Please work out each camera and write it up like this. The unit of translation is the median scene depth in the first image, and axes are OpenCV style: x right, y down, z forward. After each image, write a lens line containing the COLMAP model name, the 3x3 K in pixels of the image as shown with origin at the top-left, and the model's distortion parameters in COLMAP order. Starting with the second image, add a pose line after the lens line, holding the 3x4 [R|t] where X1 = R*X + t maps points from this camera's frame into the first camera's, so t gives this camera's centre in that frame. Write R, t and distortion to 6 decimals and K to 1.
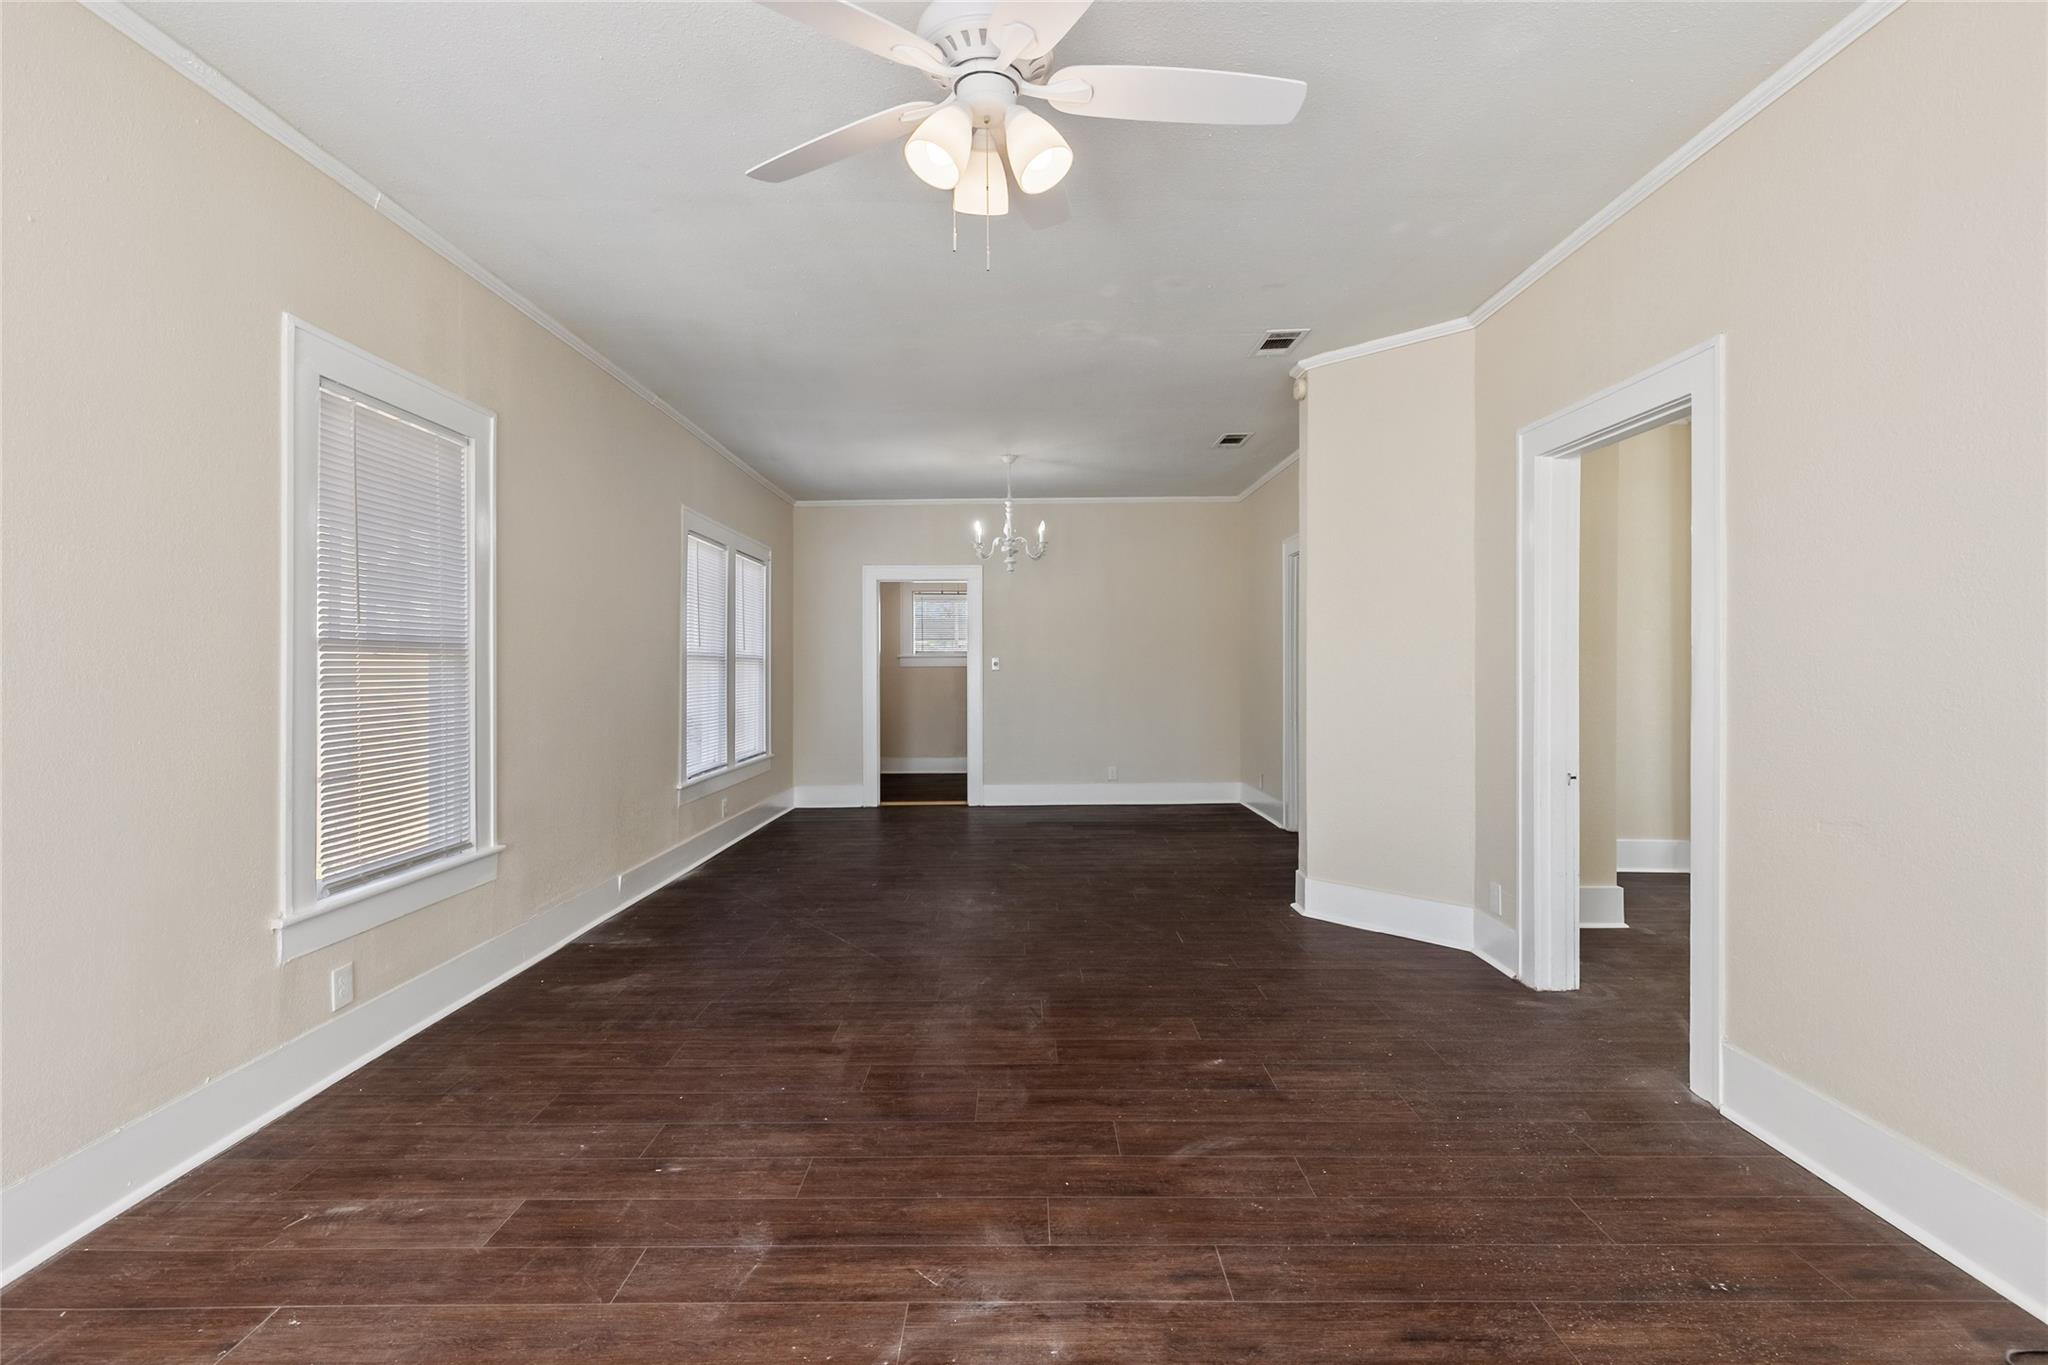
lens RADIAL K [[929.0, 0, 1021.7], [0, 929.0, 676.2], [0, 0, 1]] dist [0.007645, -0.001315]
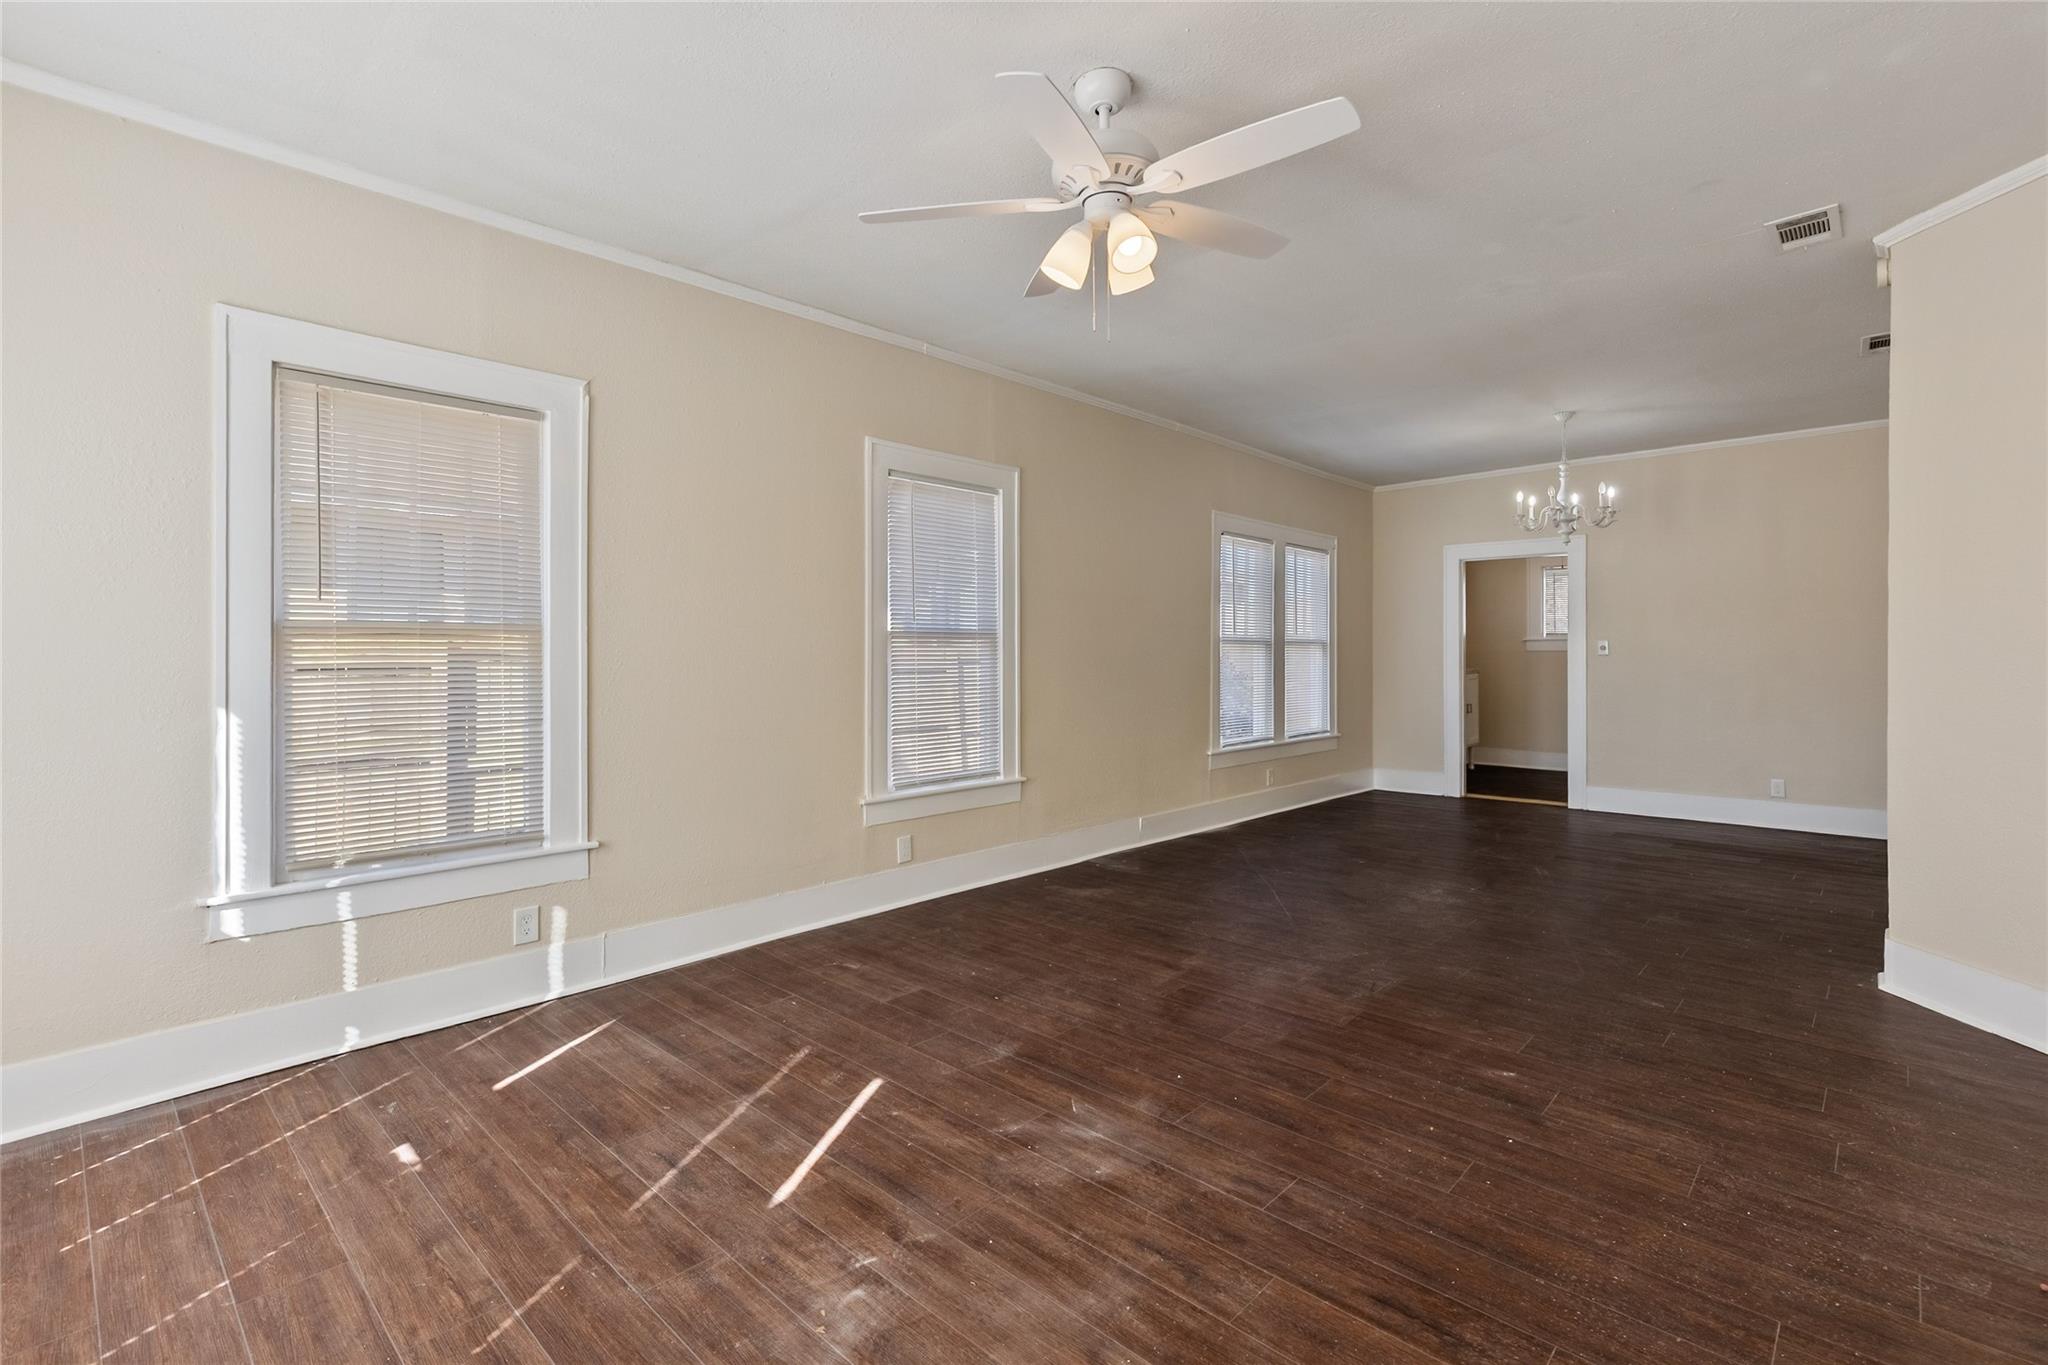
lens RADIAL K [[929.0, 0, 1021.7], [0, 929.0, 676.2], [0, 0, 1]] dist [0.007645, -0.001315]
pose [[0.723951, 0.022414, -0.689487, 0.510416], [-0.010346, 0.999712, 0.021636, 0.000037], [0.689774, -0.008530, 0.723975, -0.010539]]
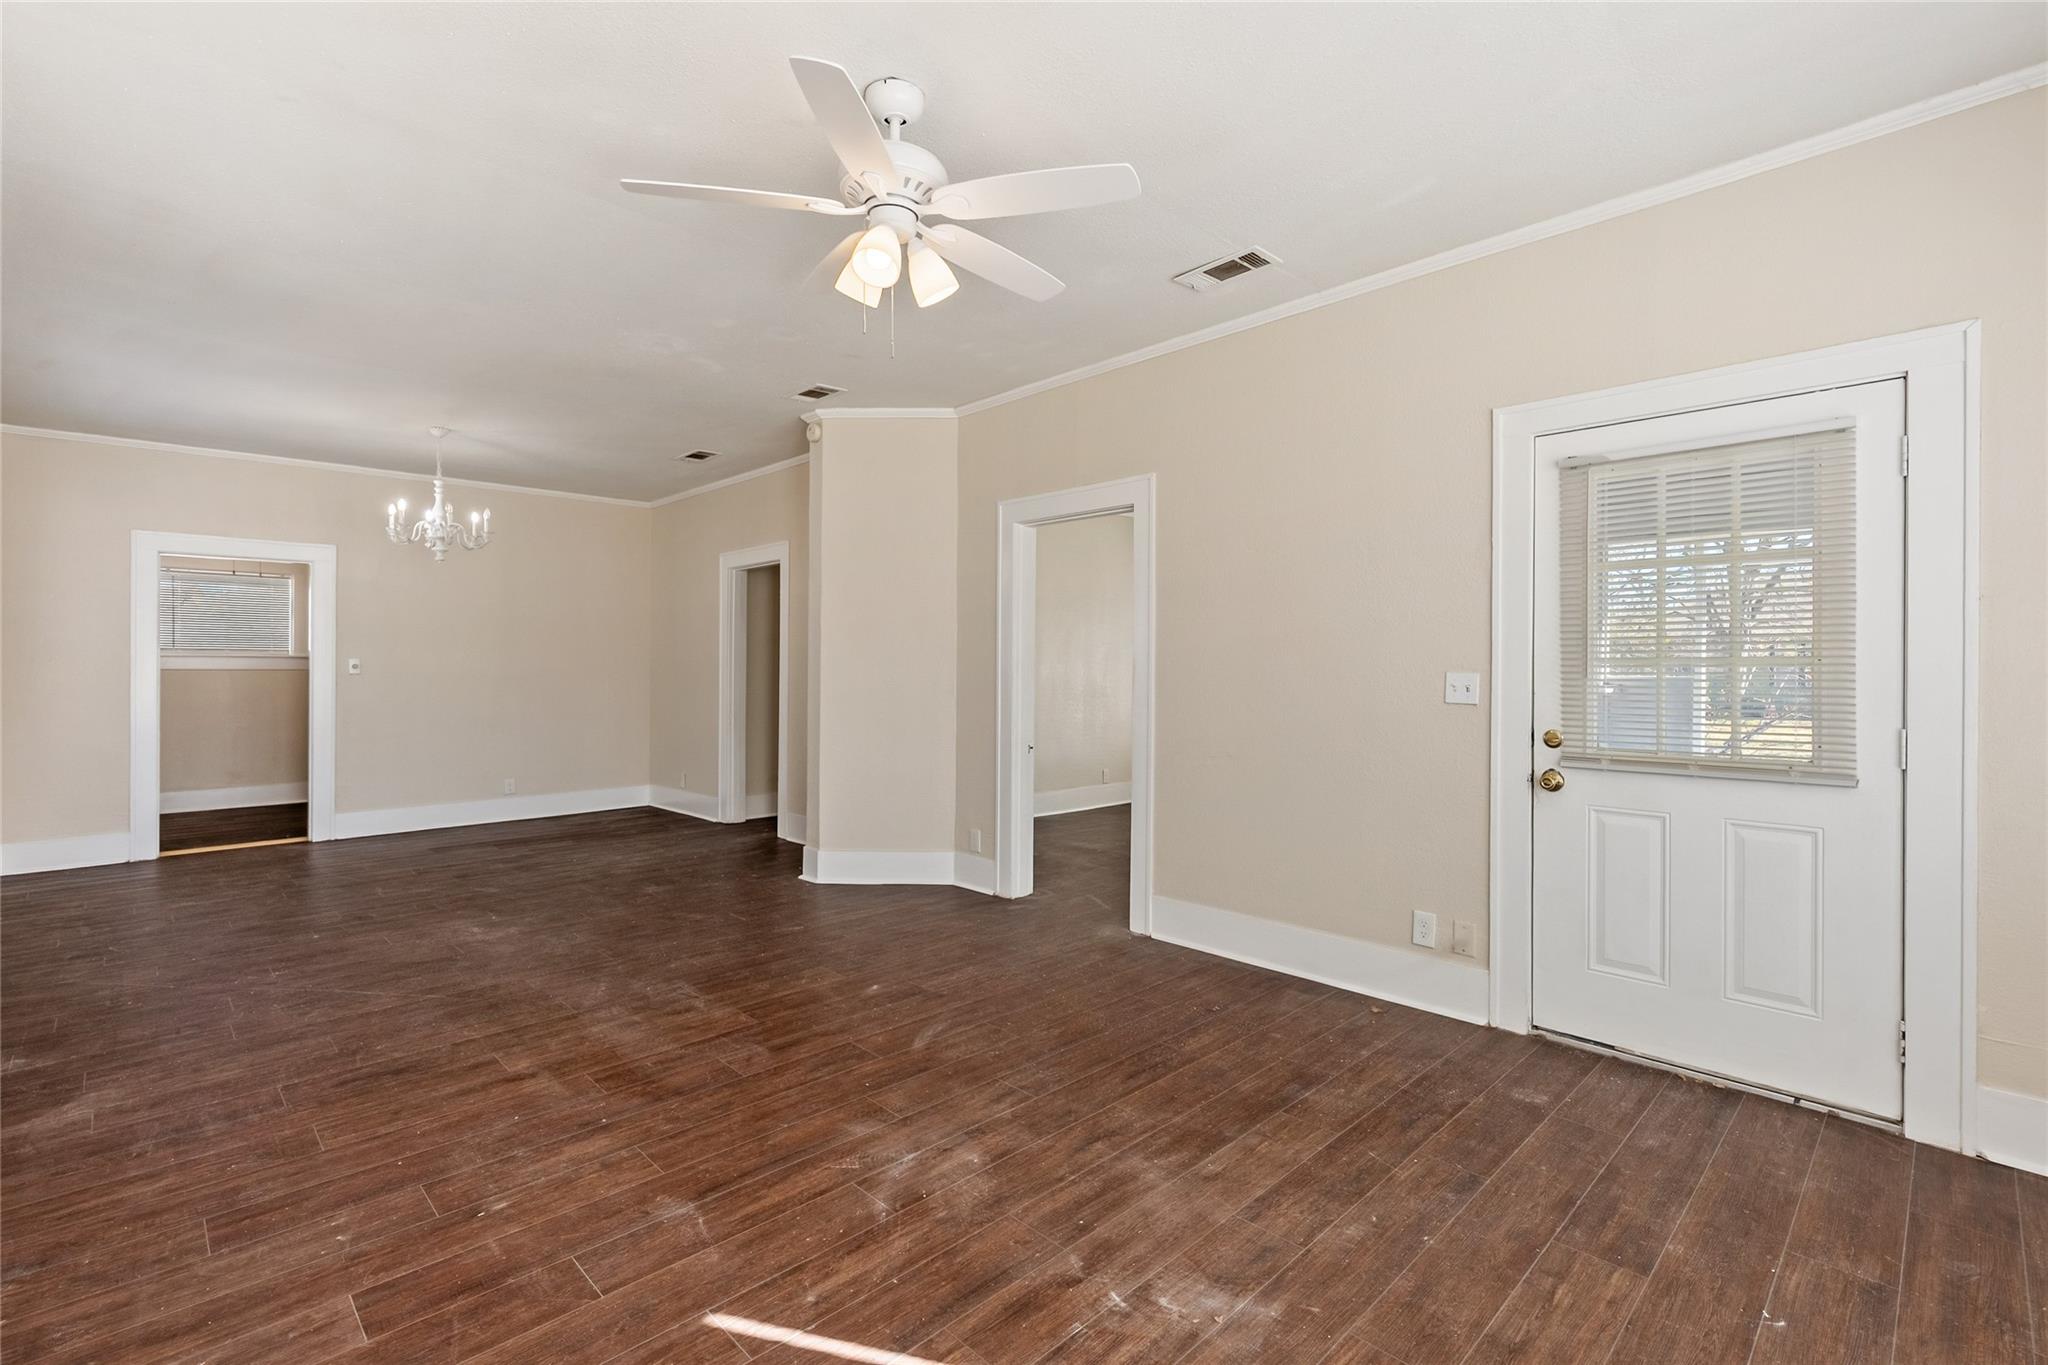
lens RADIAL K [[929.0, 0, 1021.7], [0, 929.0, 676.2], [0, 0, 1]] dist [0.007645, -0.001315]
pose [[0.713959, -0.000129, 0.700187, -0.535807], [0.004374, 0.999981, -0.004275, 0.006062], [-0.700174, 0.006115, 0.713946, -0.025253]]
